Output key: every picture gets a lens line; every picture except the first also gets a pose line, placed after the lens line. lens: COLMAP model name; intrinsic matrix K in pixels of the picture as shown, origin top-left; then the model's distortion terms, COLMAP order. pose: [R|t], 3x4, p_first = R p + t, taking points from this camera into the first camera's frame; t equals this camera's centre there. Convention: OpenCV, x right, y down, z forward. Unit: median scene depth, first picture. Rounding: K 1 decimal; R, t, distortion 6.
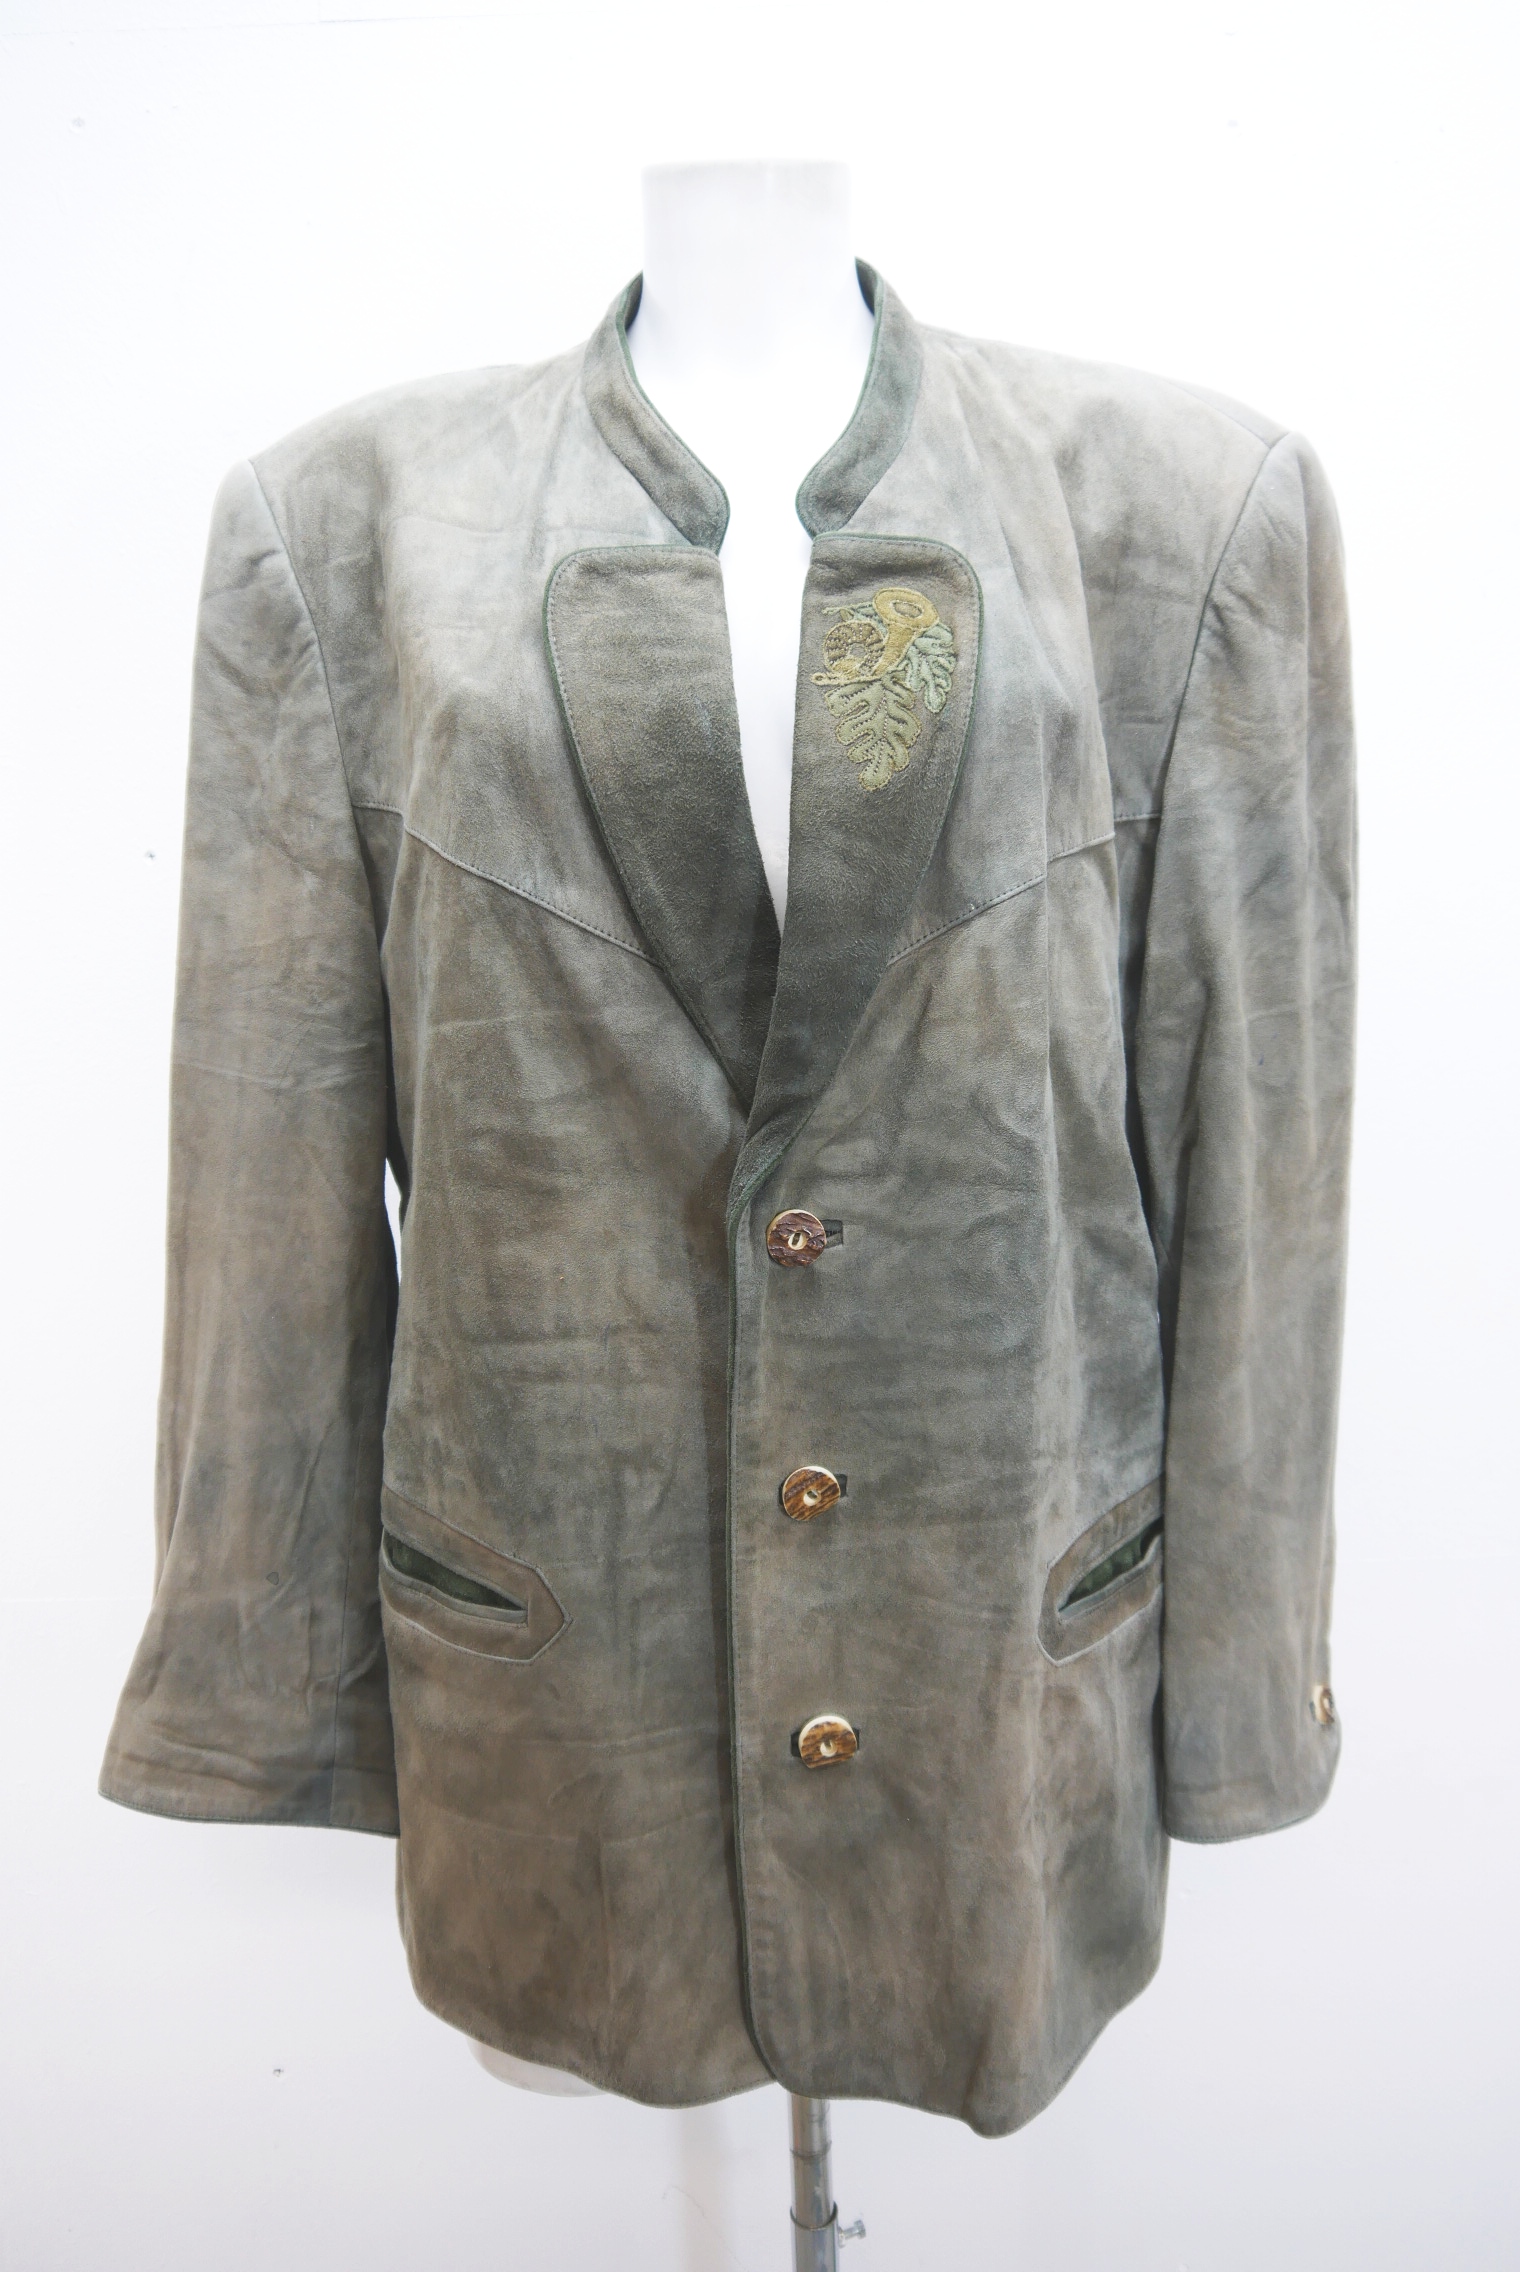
lens RADIAL K [[1888.6, 0, 760.0], [0, 1888.6, 1136.0], [0, 0, 1]] dist [-0.033532, 0.014985]
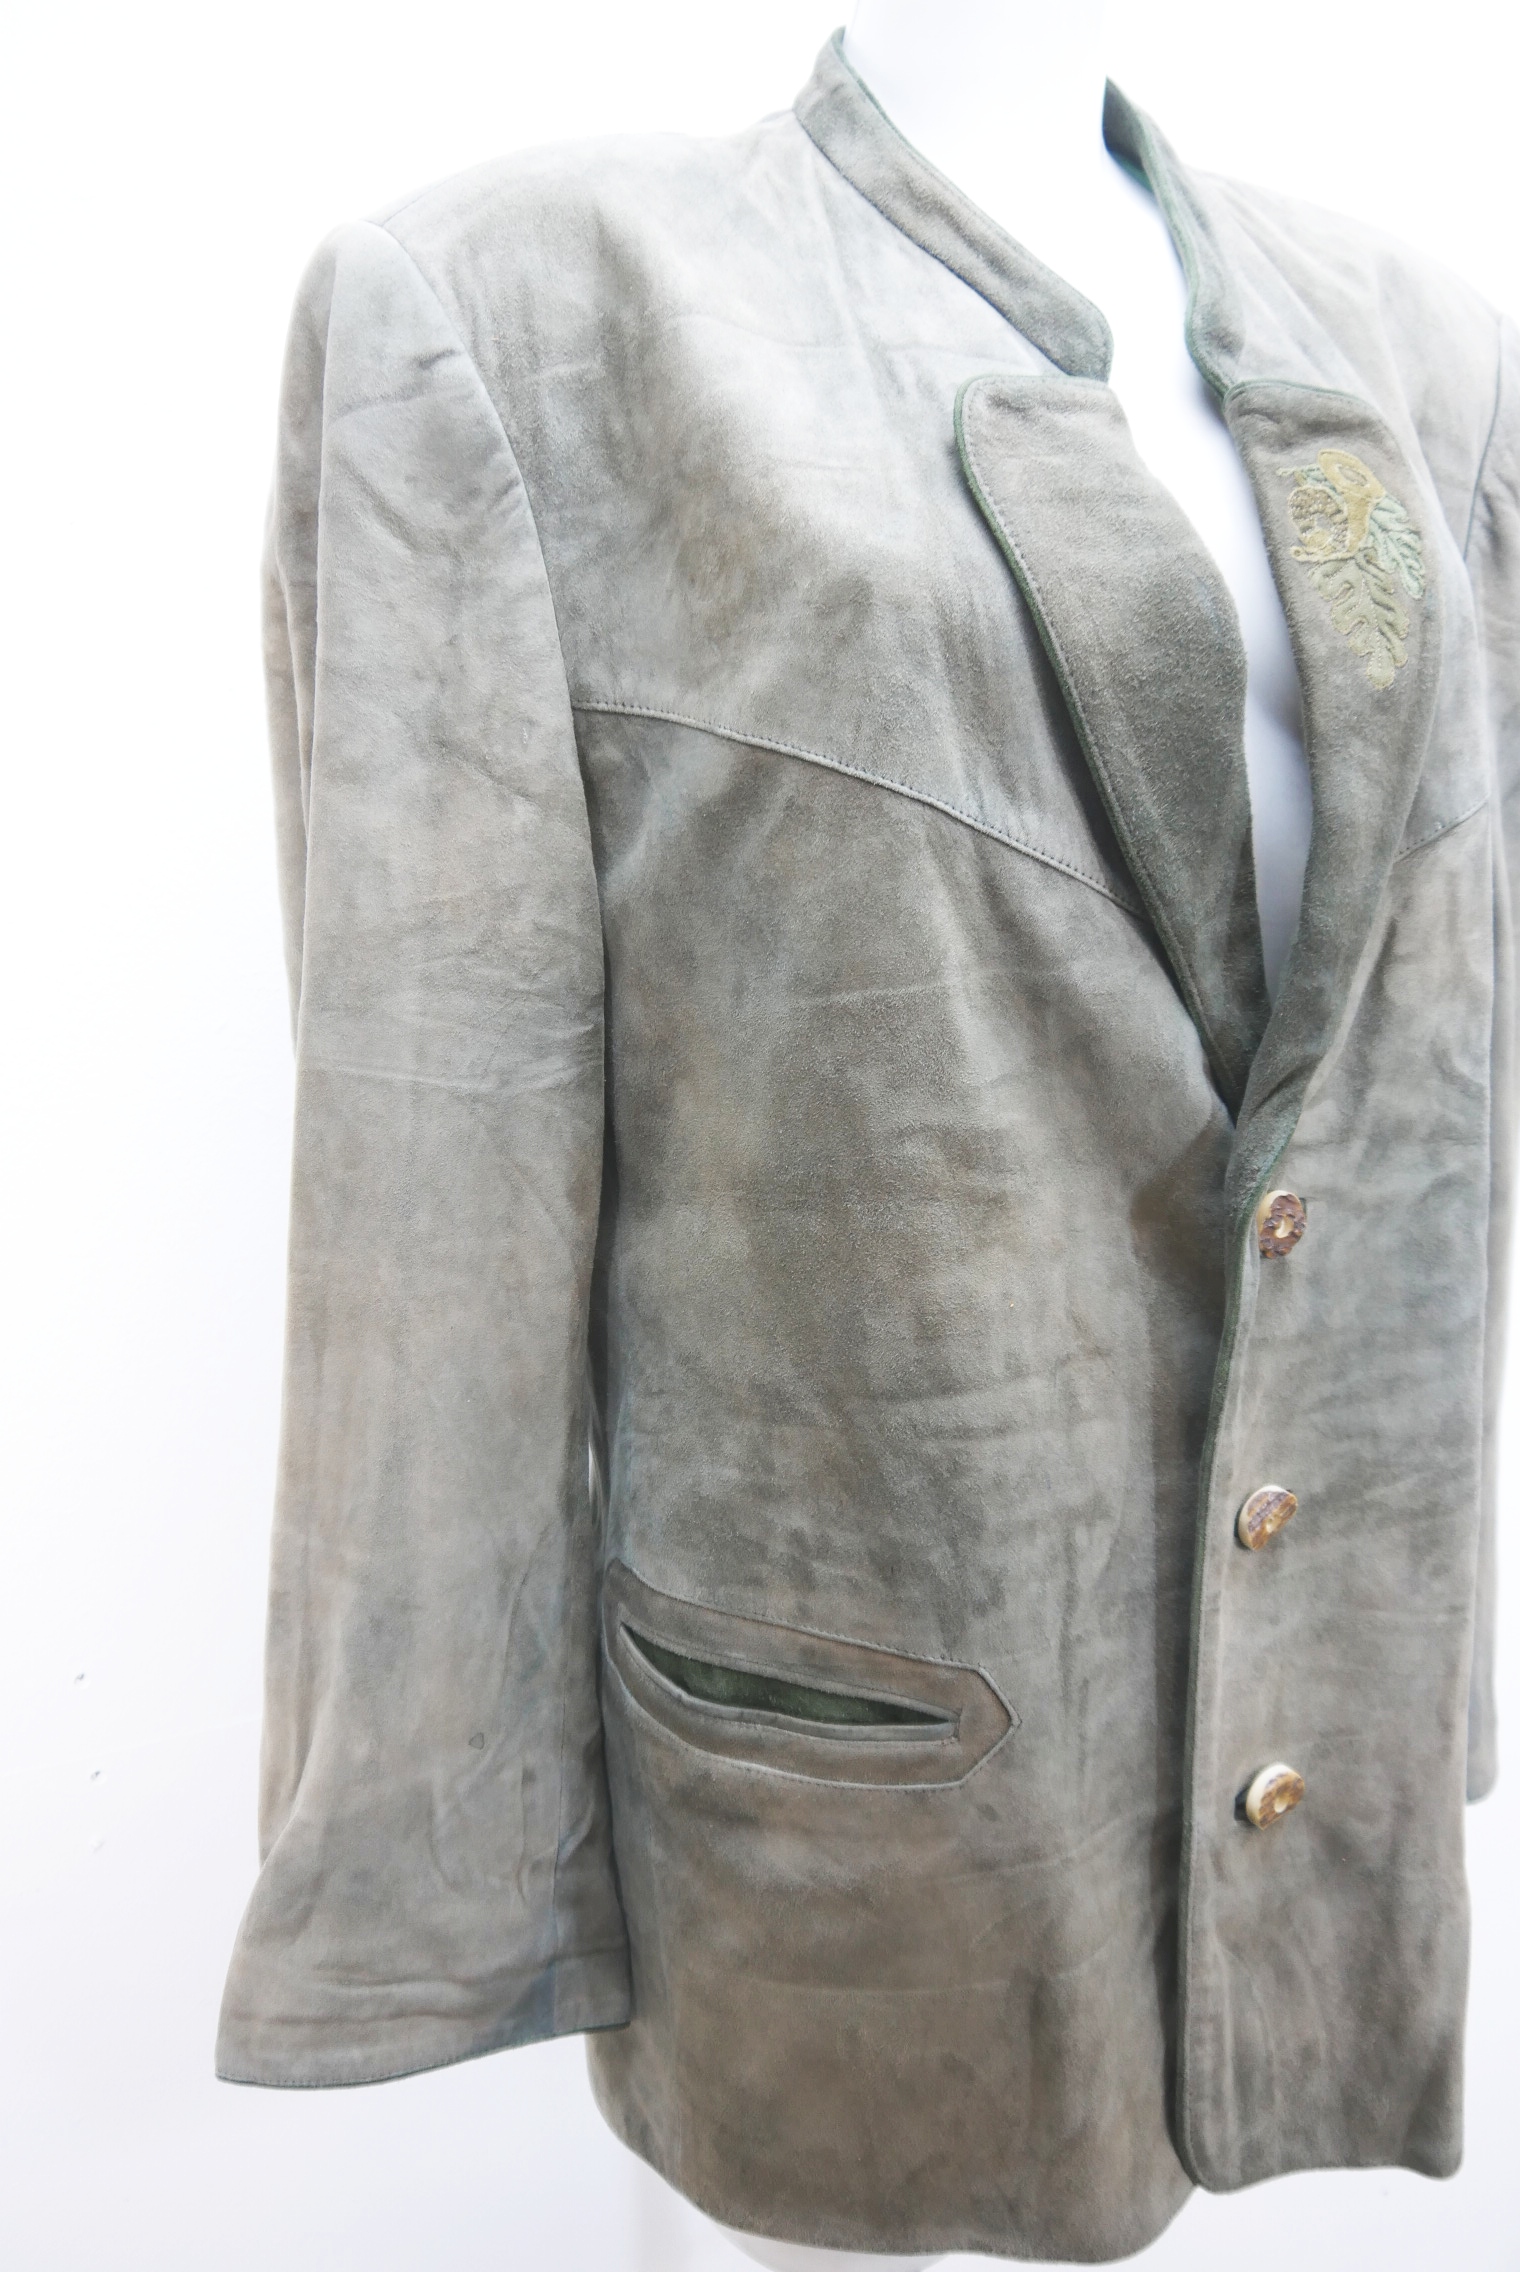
lens RADIAL K [[1888.6, 0, 760.0], [0, 1888.6, 1136.0], [0, 0, 1]] dist [-0.033532, 0.014985]
pose [[0.912159, -0.086786, 0.400543, -0.485098], [0.071448, 0.996030, 0.053100, -0.042853], [-0.403561, -0.019818, 0.914738, 0.299364]]
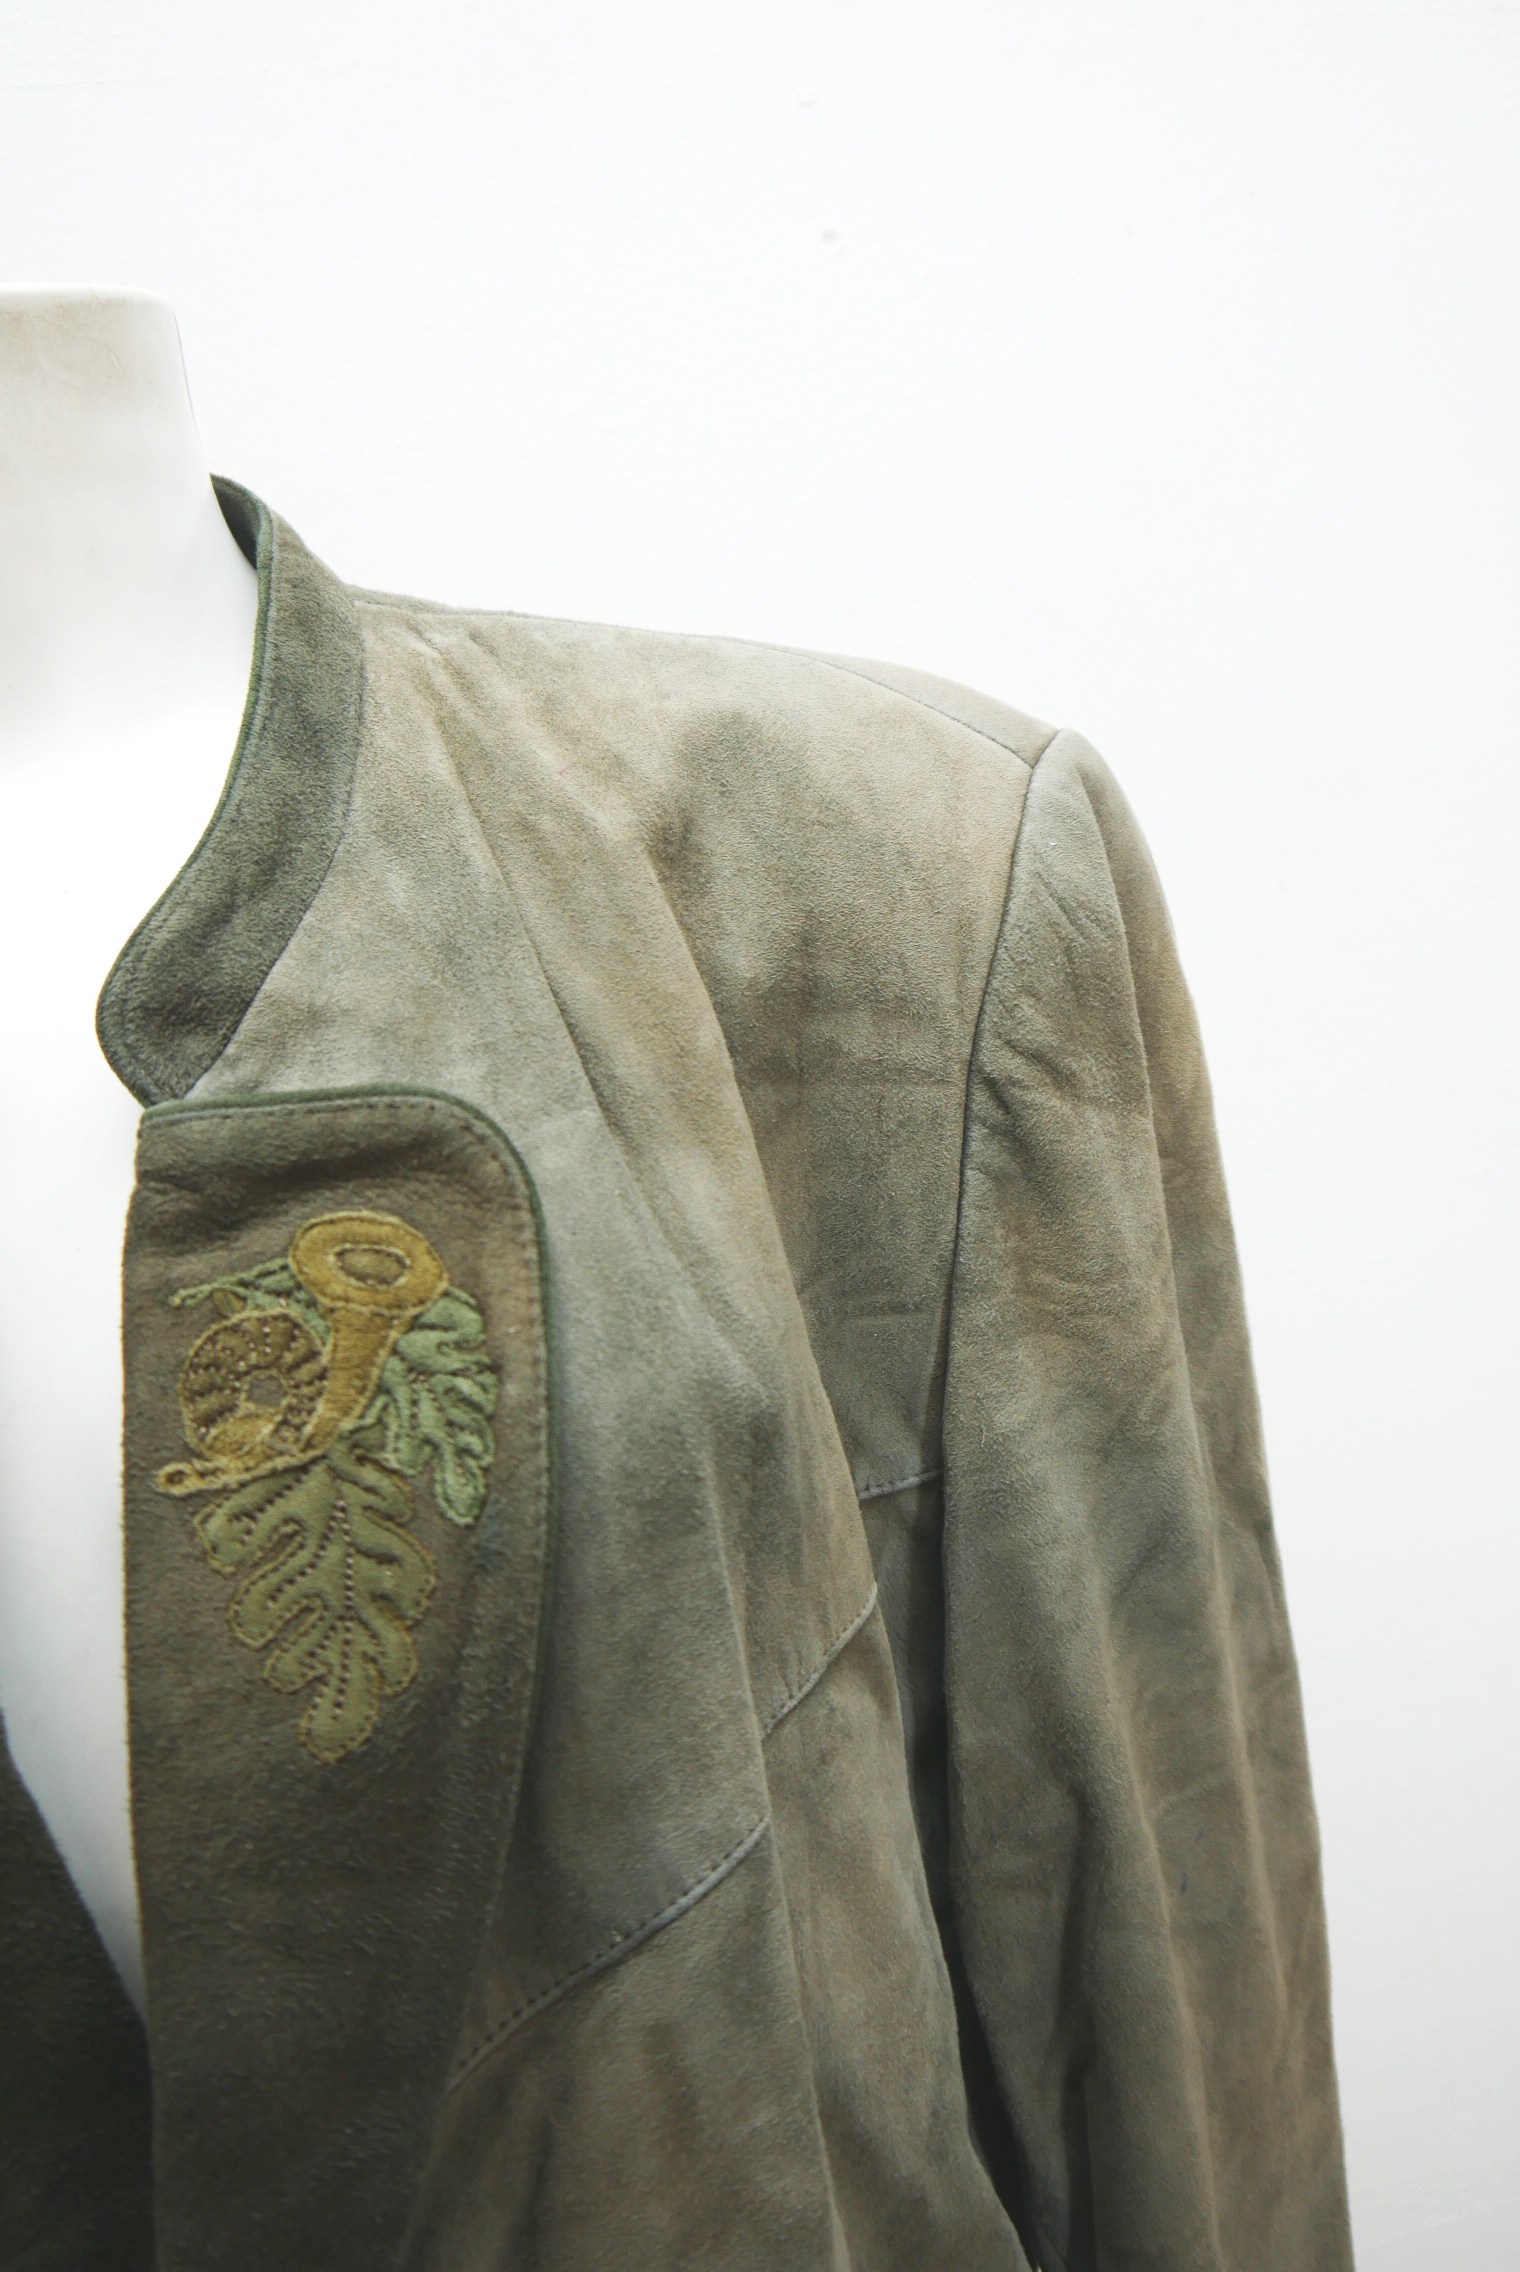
lens RADIAL K [[1878.4, 0, 760.0], [0, 1878.4, 1136.0], [0, 0, 1]] dist [-0.039279, 0.010591]
pose [[0.971944, -0.131044, 0.195326, 0.077465], [0.146790, 0.986801, -0.068385, -0.243191], [-0.183786, 0.095139, 0.978351, 0.509626]]
